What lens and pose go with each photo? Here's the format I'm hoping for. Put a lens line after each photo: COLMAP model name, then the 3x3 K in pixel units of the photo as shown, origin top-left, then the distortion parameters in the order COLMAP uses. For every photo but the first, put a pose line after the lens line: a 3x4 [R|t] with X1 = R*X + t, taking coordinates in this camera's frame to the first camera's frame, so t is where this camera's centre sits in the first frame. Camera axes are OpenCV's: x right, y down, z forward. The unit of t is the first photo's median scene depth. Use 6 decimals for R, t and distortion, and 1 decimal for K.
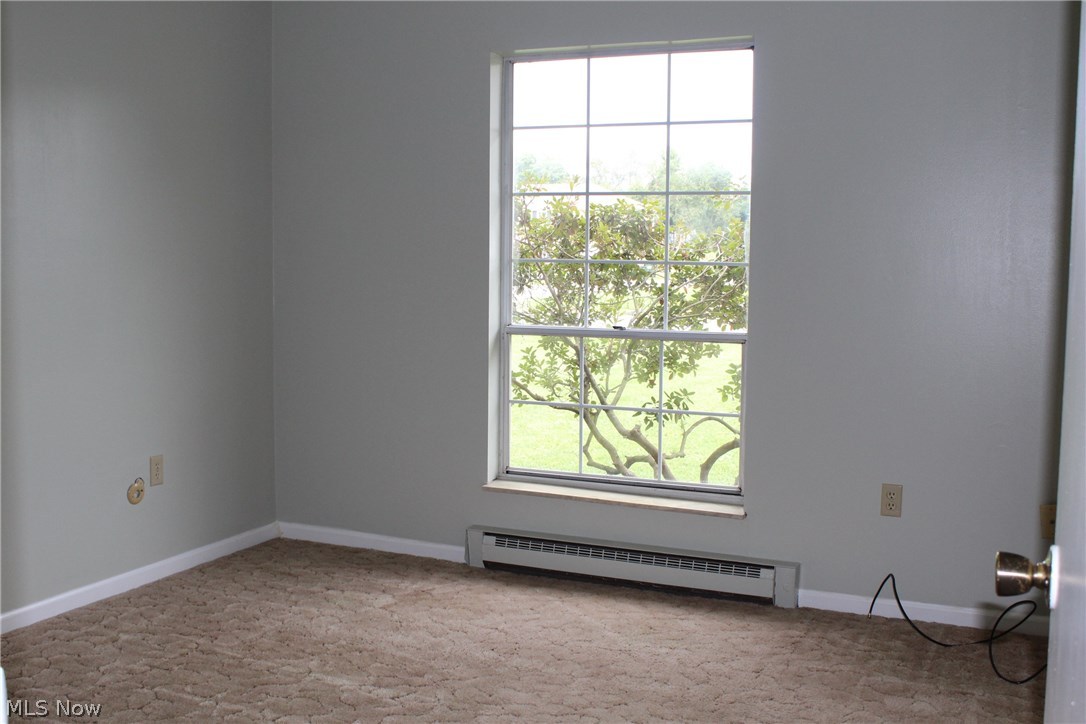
lens RADIAL K [[1137.7, 0, 543.0], [0, 1137.7, 362.0], [0, 0, 1]] dist [-0.136882, 0.181845]
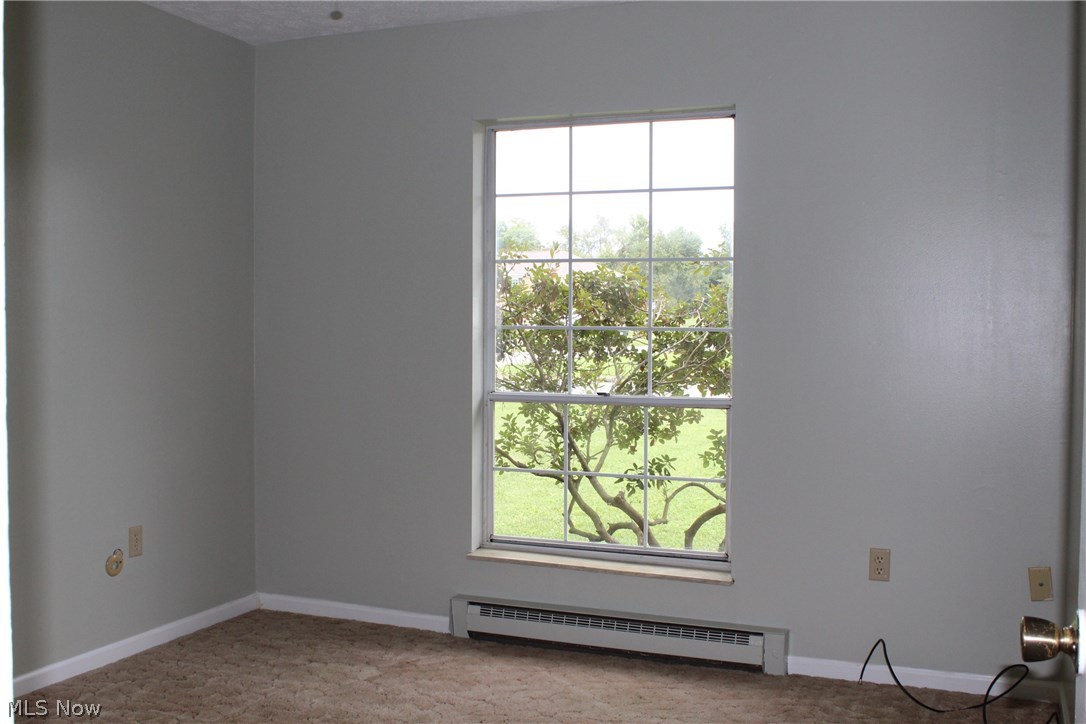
lens RADIAL K [[1137.7, 0, 543.0], [0, 1137.7, 362.0], [0, 0, 1]] dist [-0.136882, 0.181845]
pose [[0.999660, -0.005818, 0.025398, -0.011064], [0.007300, 0.998253, -0.058634, -0.000164], [-0.025013, 0.058800, 0.997956, 0.002883]]
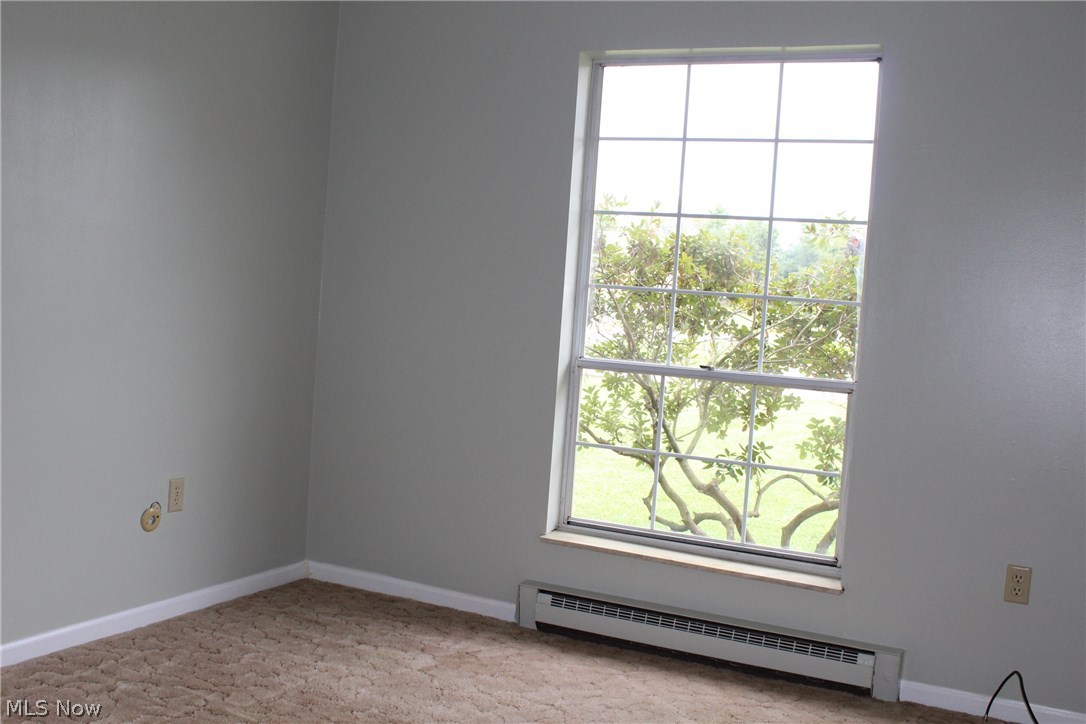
lens RADIAL K [[1137.7, 0, 543.0], [0, 1137.7, 362.0], [0, 0, 1]] dist [-0.136882, 0.181845]
pose [[0.997562, 0.061377, -0.033206, -0.030700], [-0.062665, 0.997262, -0.039253, 0.008070], [0.030705, 0.041238, 0.998677, 0.112938]]
